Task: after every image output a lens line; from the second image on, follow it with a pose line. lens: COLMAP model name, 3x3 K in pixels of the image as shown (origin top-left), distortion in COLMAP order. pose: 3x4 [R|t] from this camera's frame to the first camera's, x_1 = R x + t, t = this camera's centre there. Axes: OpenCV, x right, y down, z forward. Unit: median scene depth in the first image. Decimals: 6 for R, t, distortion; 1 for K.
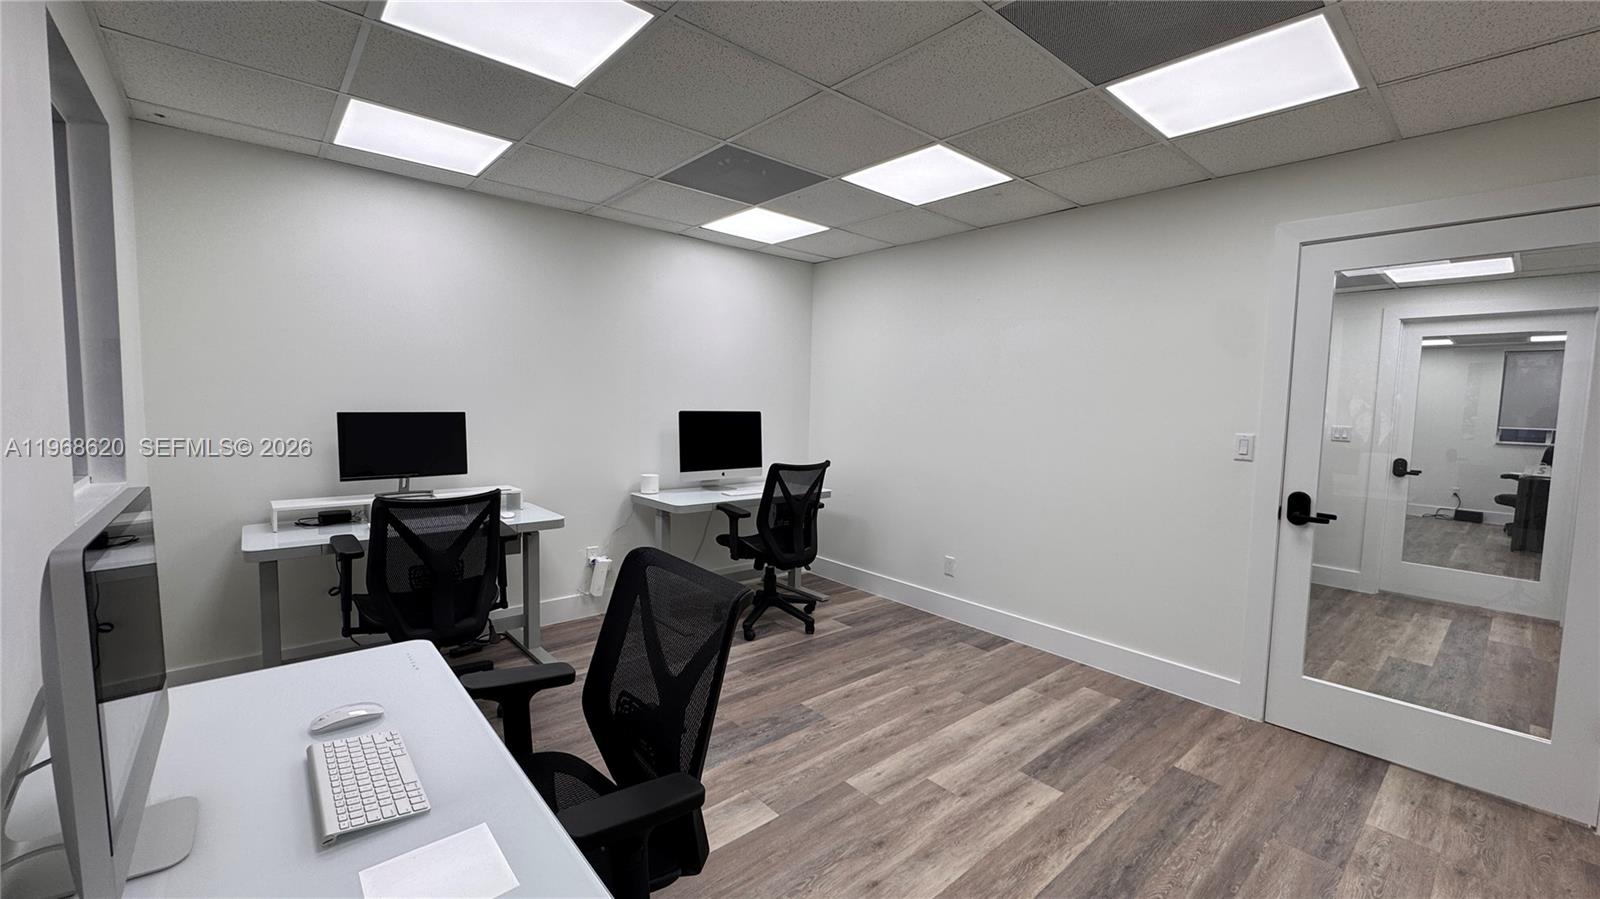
lens RADIAL K [[643.3, 0, 795.8], [0, 643.3, 446.5], [0, 0, 1]] dist [-0.002112, -0.000252]
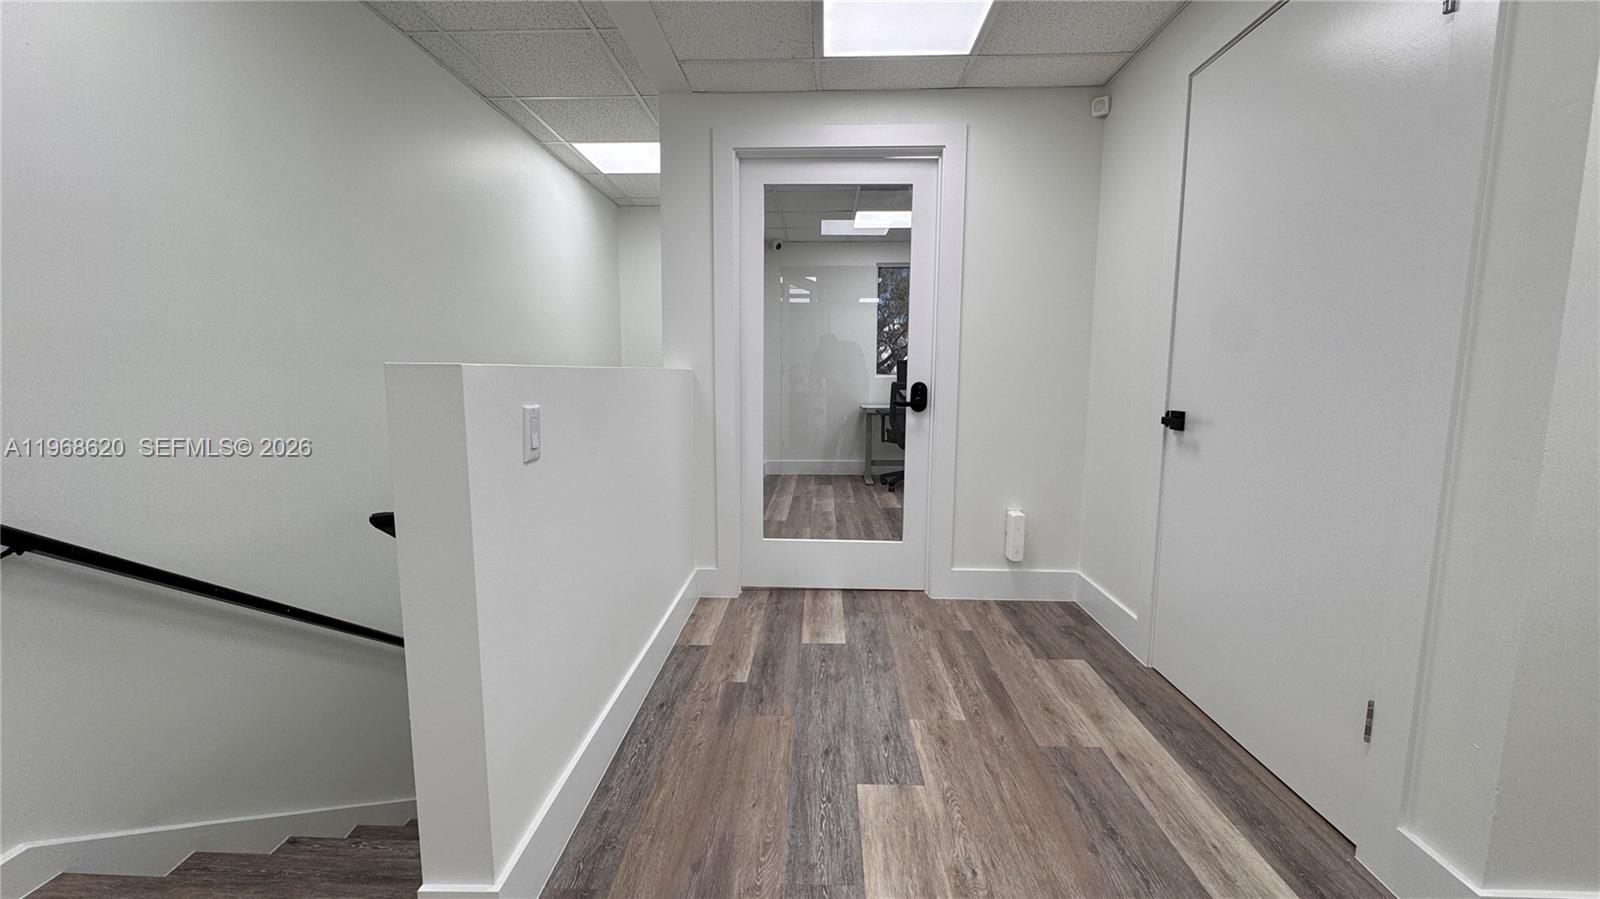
lens RADIAL K [[643.3, 0, 802.2], [0, 643.3, 447.2], [0, 0, 1]] dist [-0.002112, -0.000252]
pose [[-0.678537, 0.053588, -0.732609, 1.331522], [-0.076880, 0.986677, 0.143378, 0.027251], [0.730532, 0.153610, -0.665377, 1.226088]]
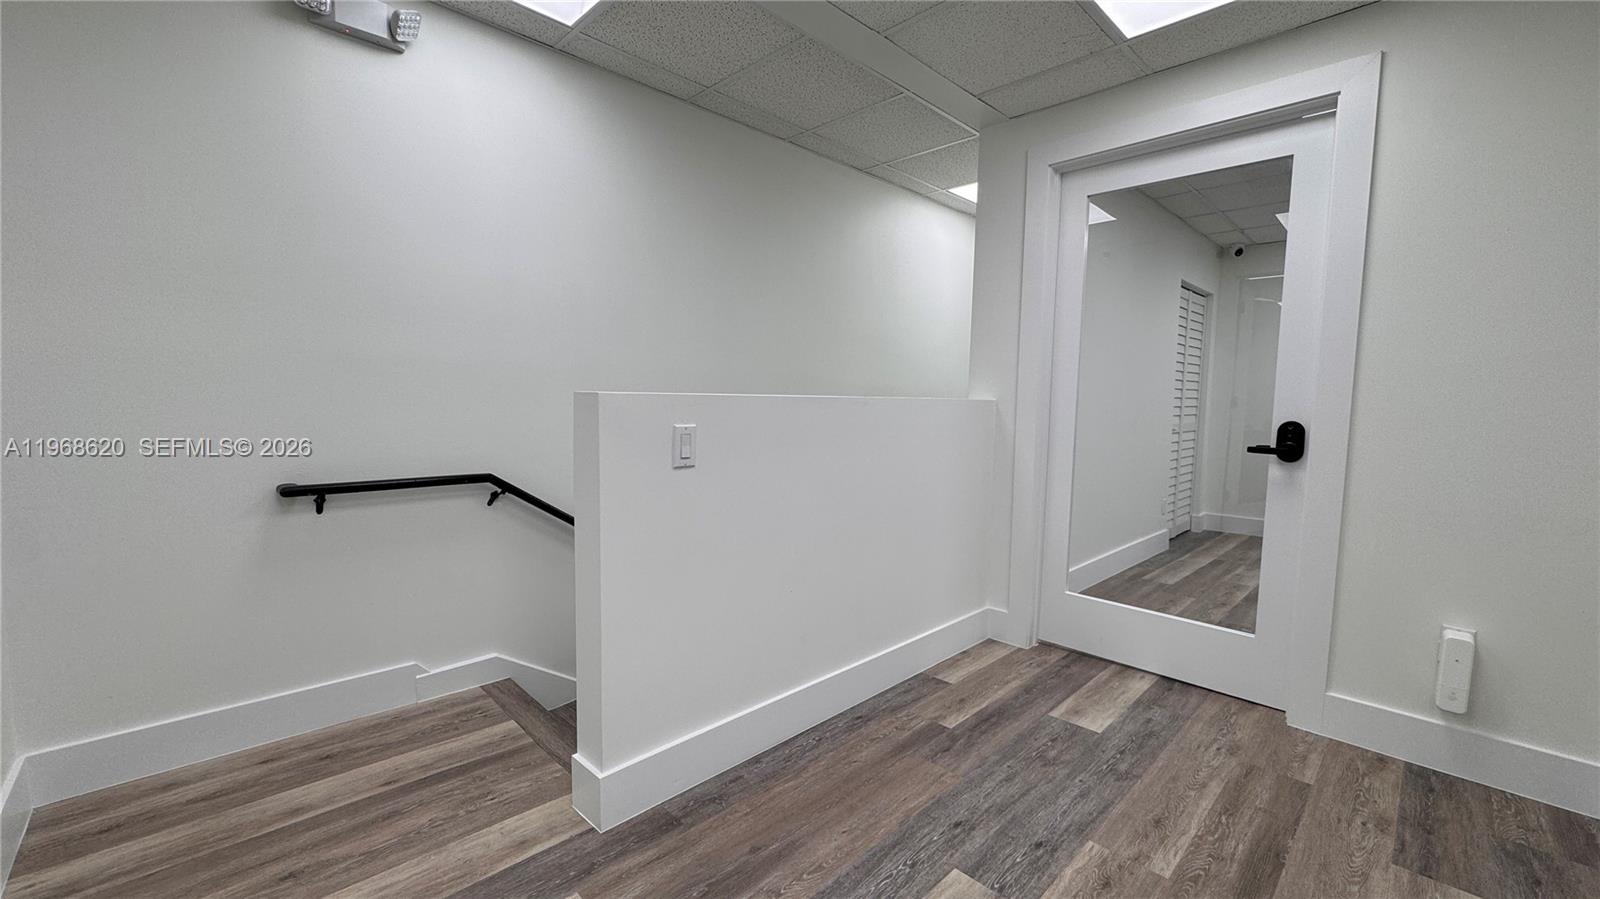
lens RADIAL K [[643.3, 0, 799.3], [0, 643.3, 448.4], [0, 0, 1]] dist [-0.002112, -0.000252]
pose [[-0.996594, -0.041083, -0.071499, 1.113466], [-0.051397, 0.987504, 0.148979, 0.010444], [0.064485, 0.152147, -0.986252, 1.342130]]
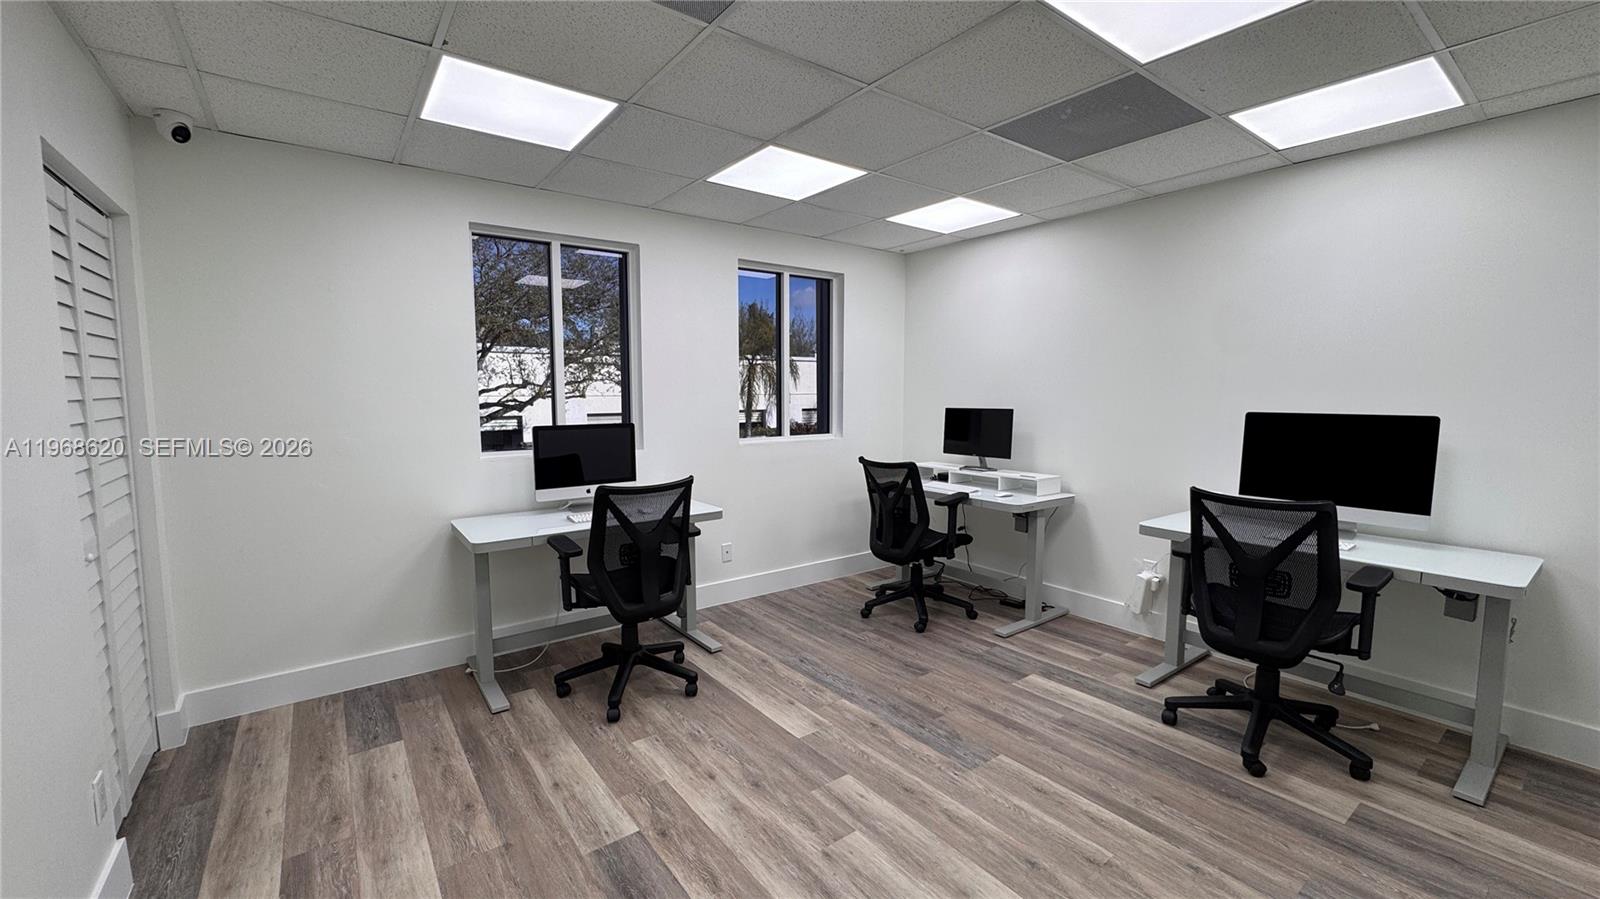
lens RADIAL K [[643.3, 0, 800.9], [0, 643.3, 445.6], [0, 0, 1]] dist [-0.002112, -0.000252]
pose [[-0.071812, 0.059547, -0.995639, 0.670297], [-0.072913, 0.995232, 0.064782, -0.030527], [0.994750, 0.077248, -0.067128, 0.610265]]
